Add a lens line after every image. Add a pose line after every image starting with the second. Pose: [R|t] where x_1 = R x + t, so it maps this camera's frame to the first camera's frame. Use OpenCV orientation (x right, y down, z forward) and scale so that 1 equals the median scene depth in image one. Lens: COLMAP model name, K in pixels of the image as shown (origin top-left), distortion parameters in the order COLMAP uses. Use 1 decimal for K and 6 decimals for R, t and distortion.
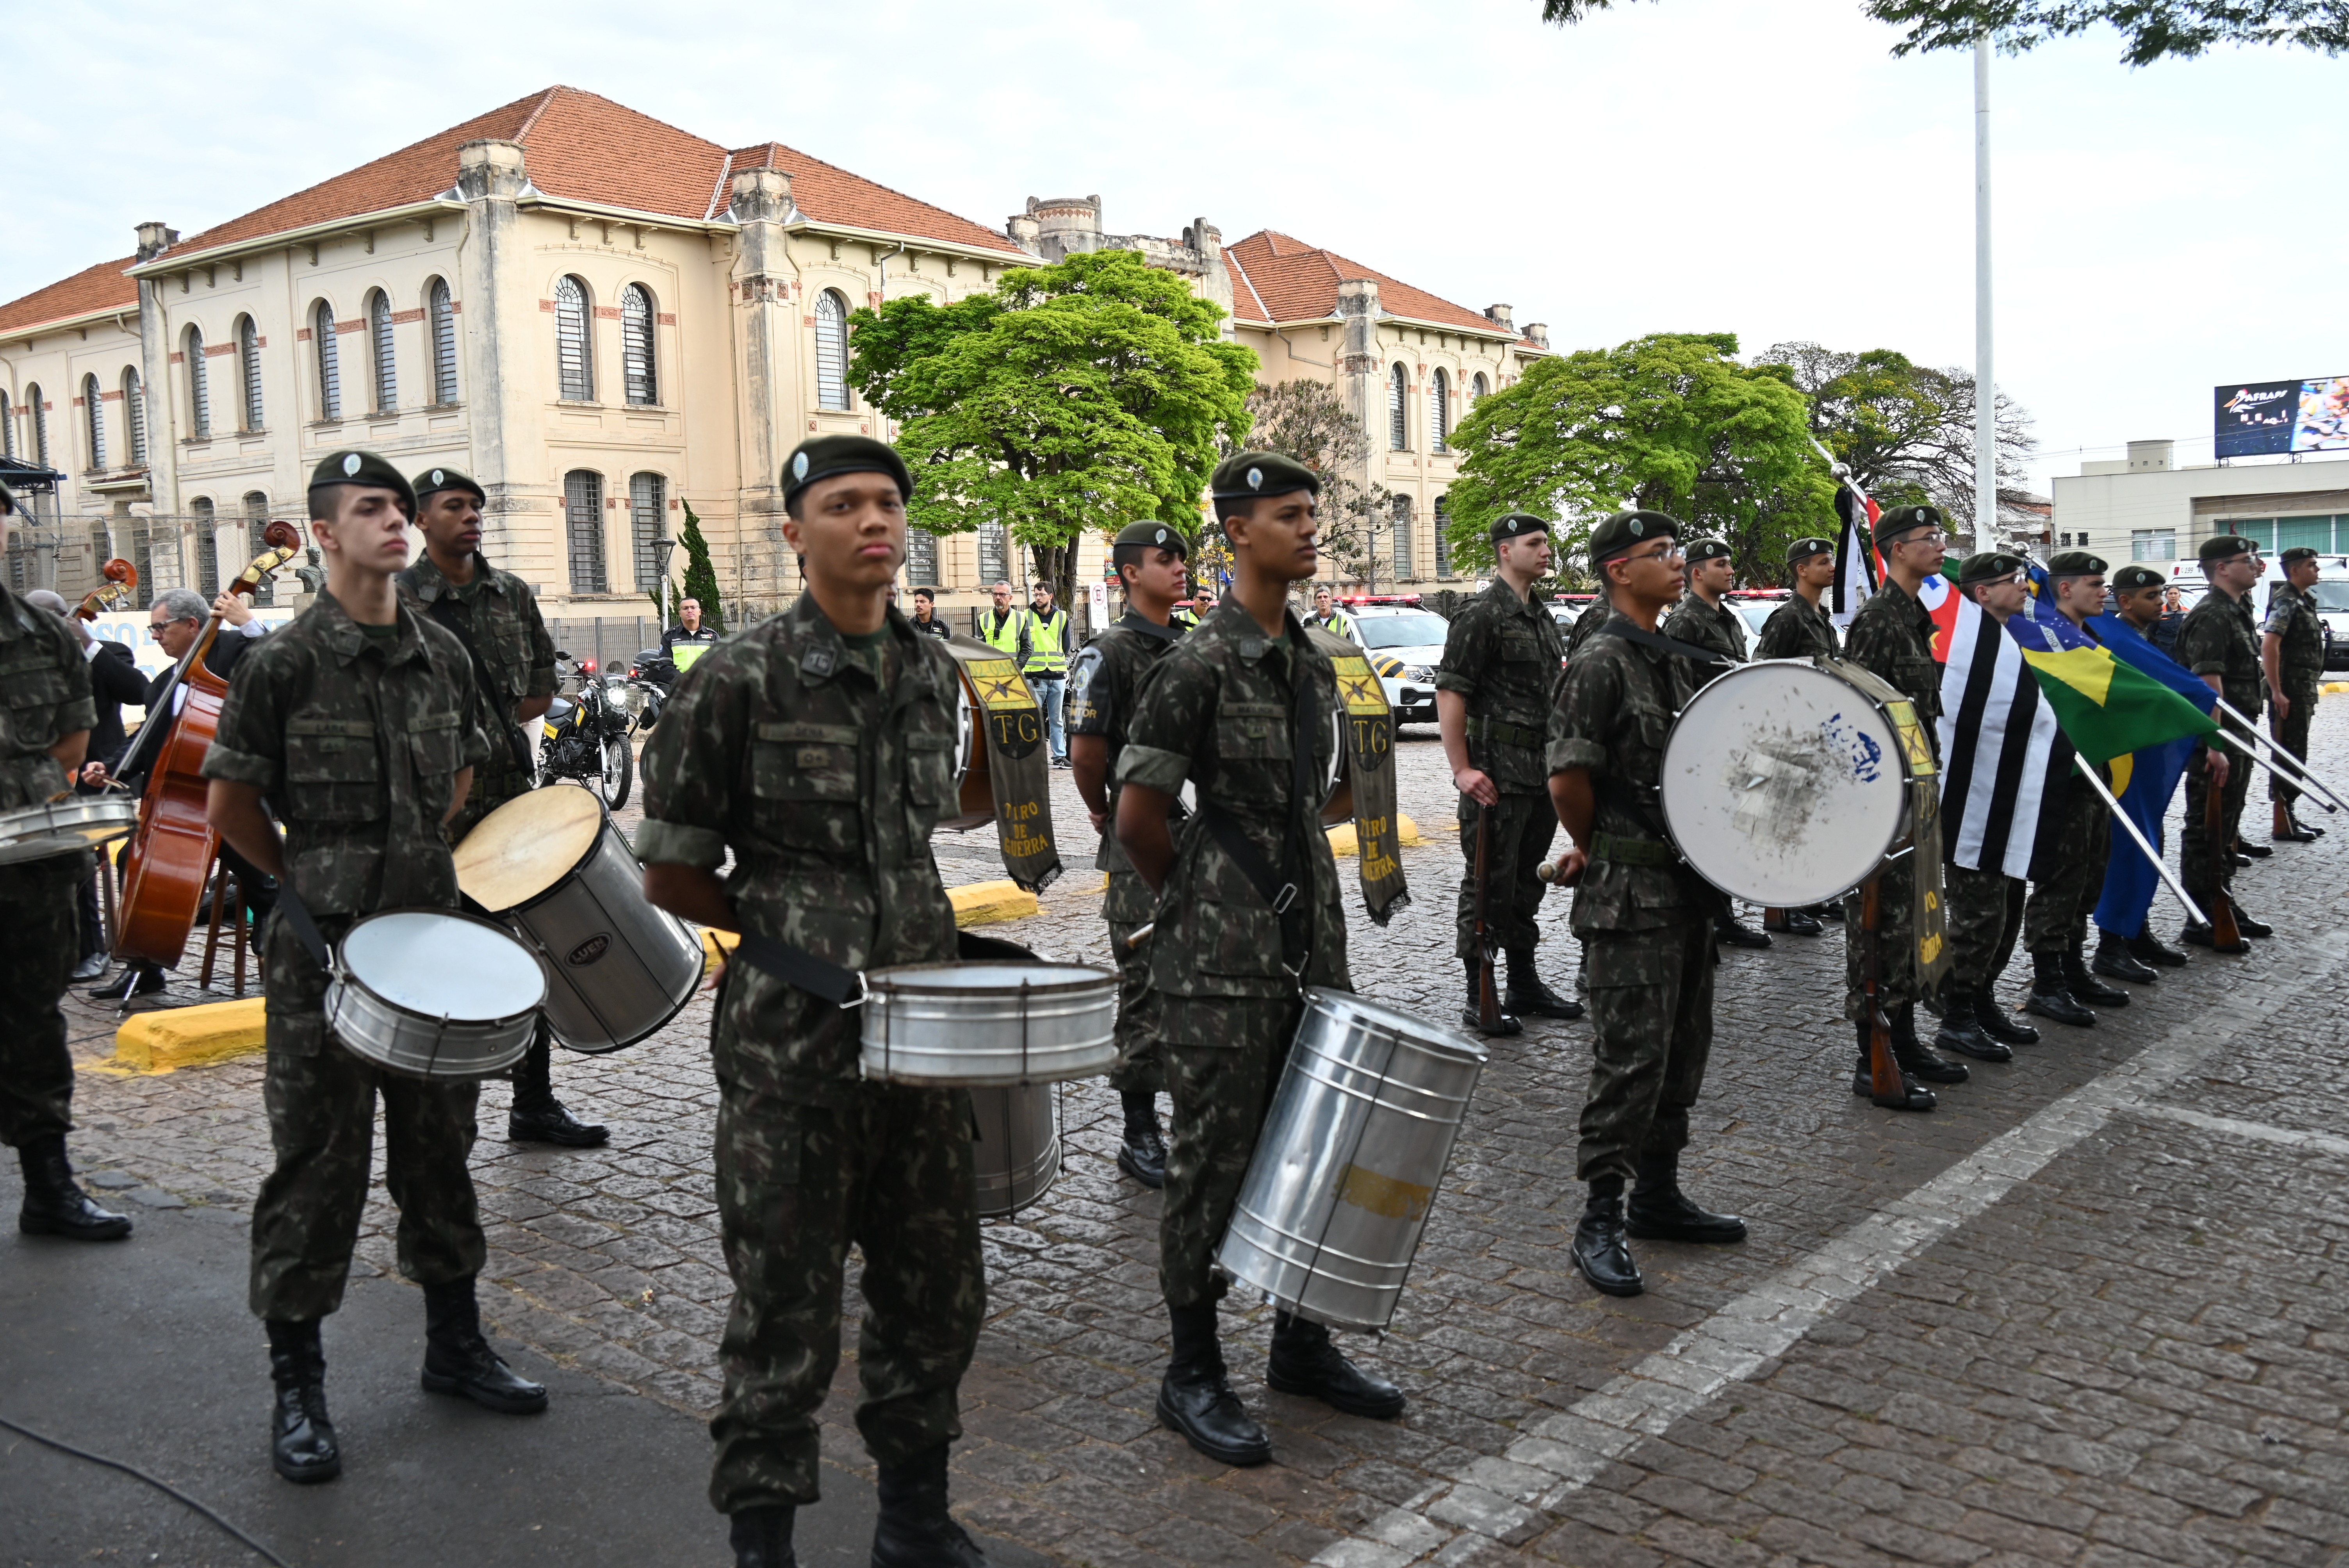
lens RADIAL K [[2245.6, 0, 1172.7], [0, 2245.6, 745.5], [0, 0, 1]] dist [0.011968, -0.002243]
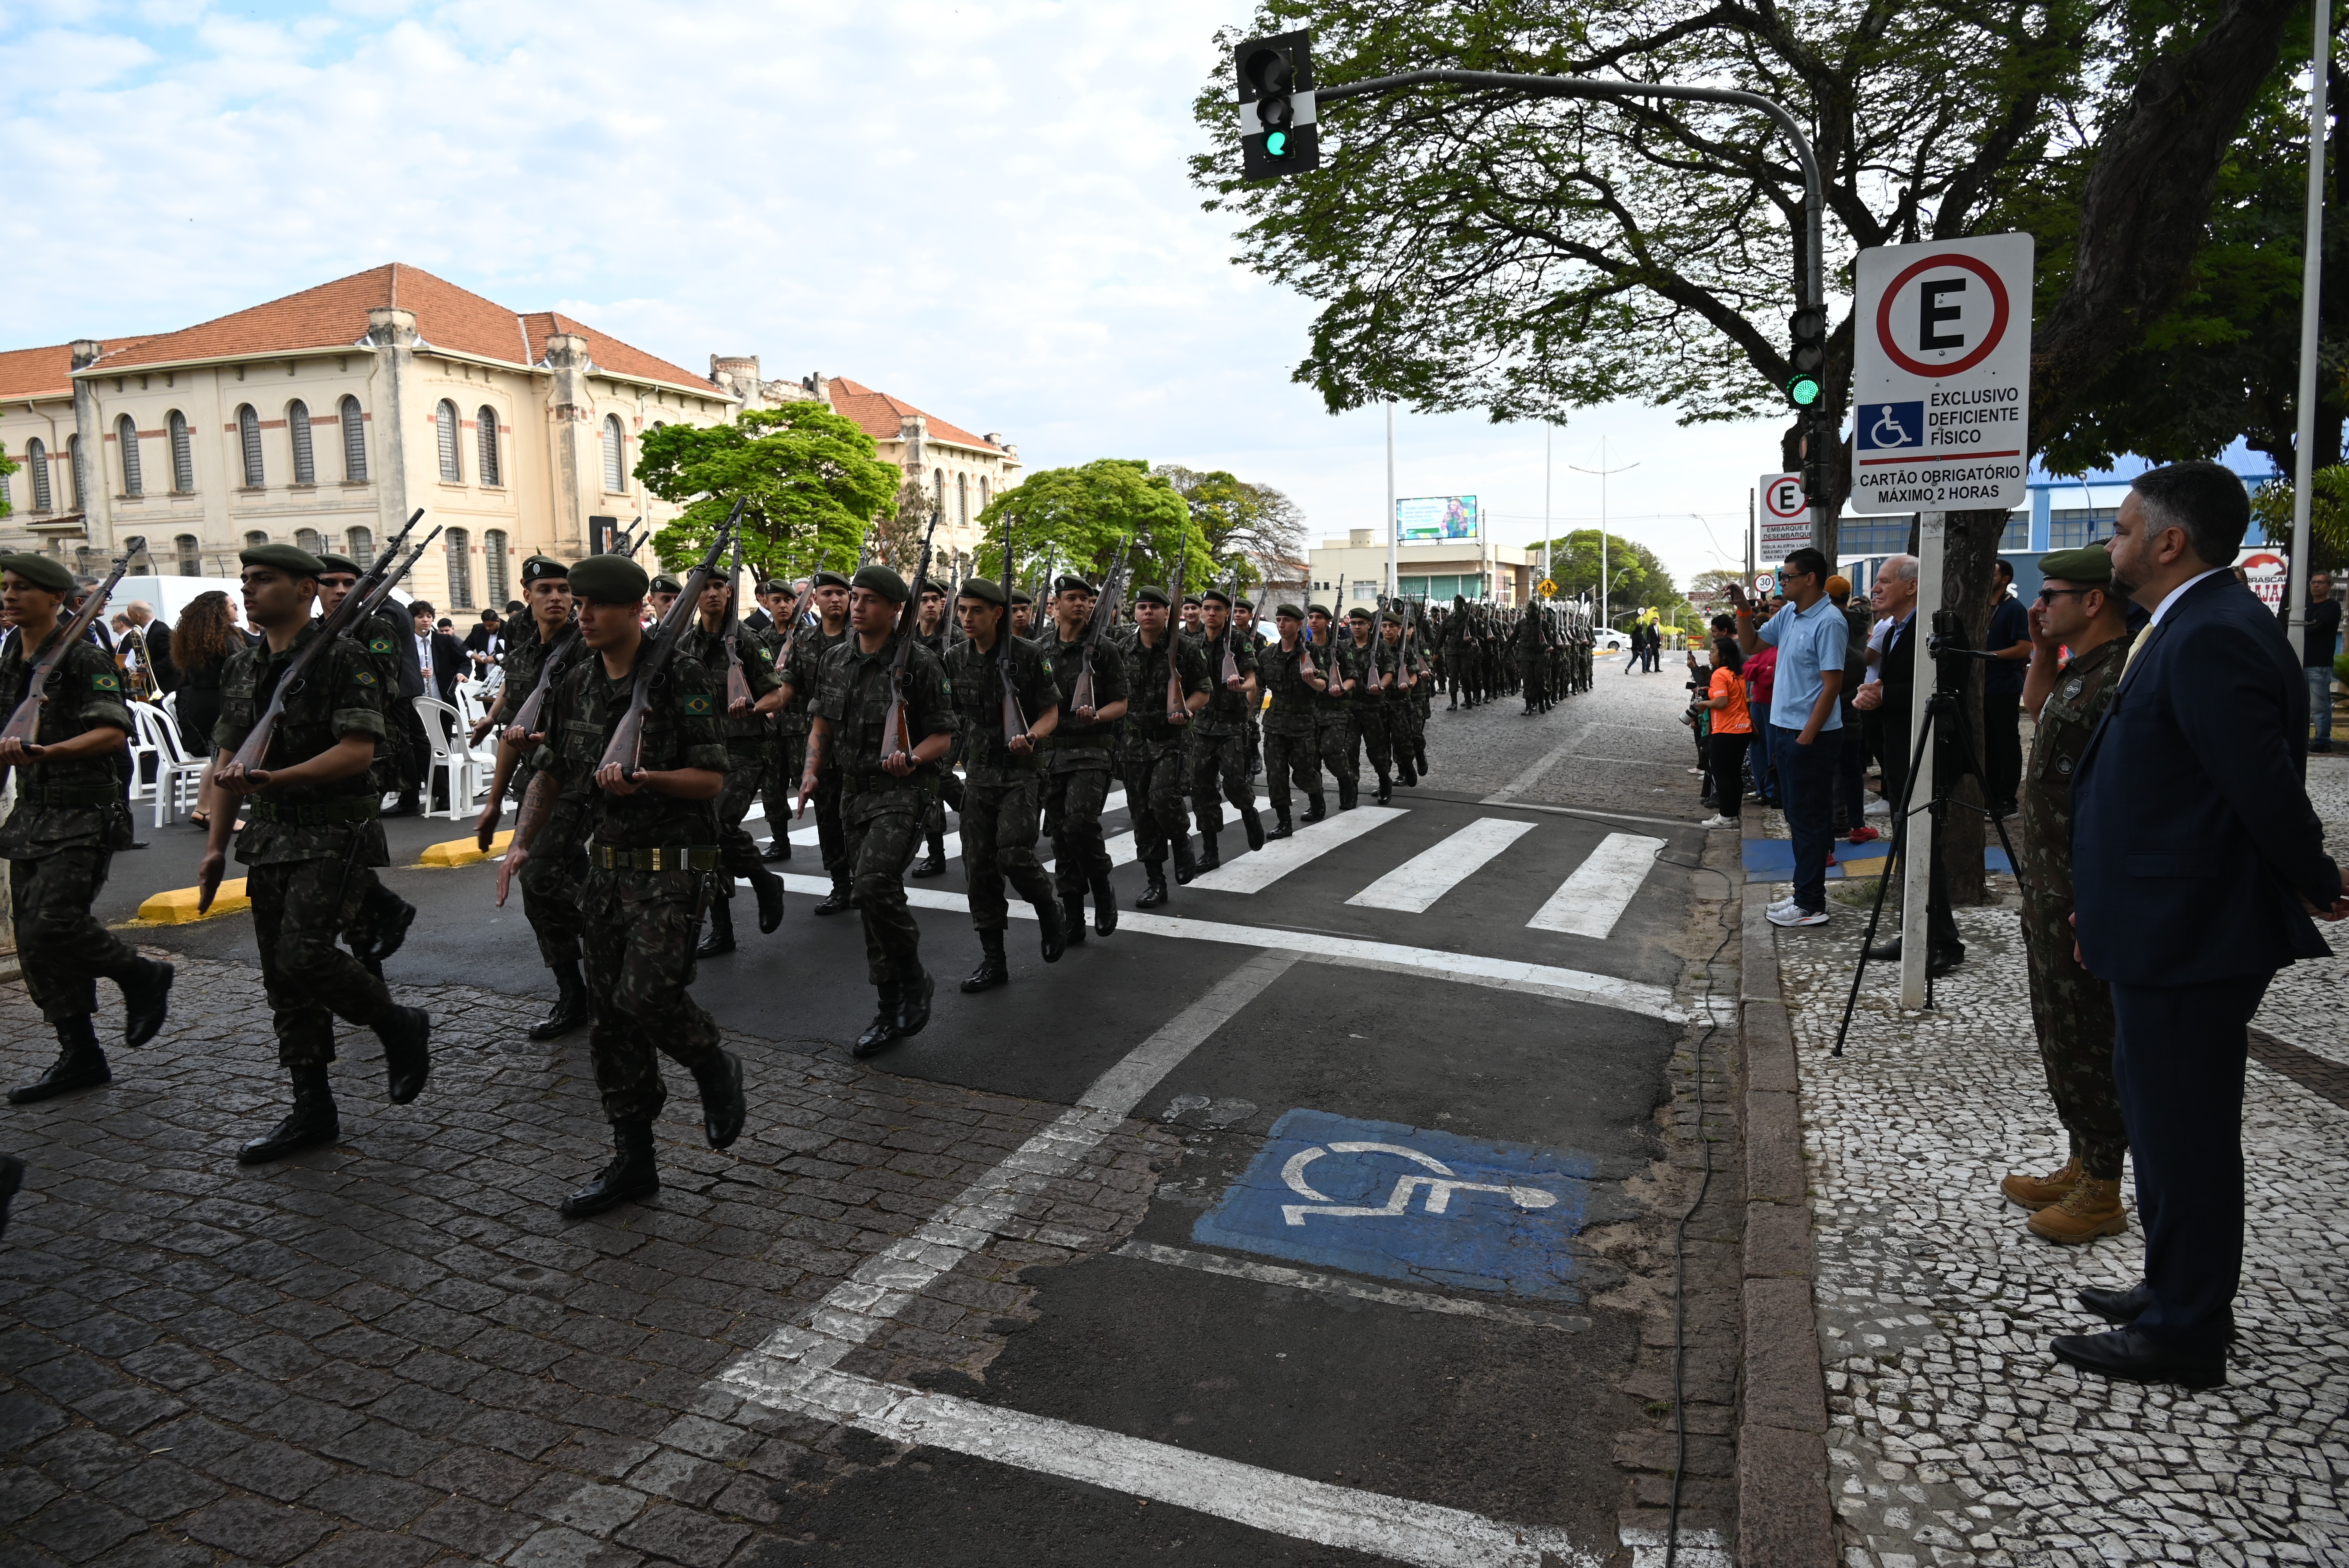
lens RADIAL K [[1528.4, 0, 1174.5], [0, 1528.4, 784.0], [0, 0, 1]] dist [-0.002913, 0.021172]
pose [[0.954106, -0.023358, 0.298556, -0.104837], [0.011079, 0.999024, 0.042753, 0.012790], [-0.299263, -0.037483, 0.953434, -0.142076]]
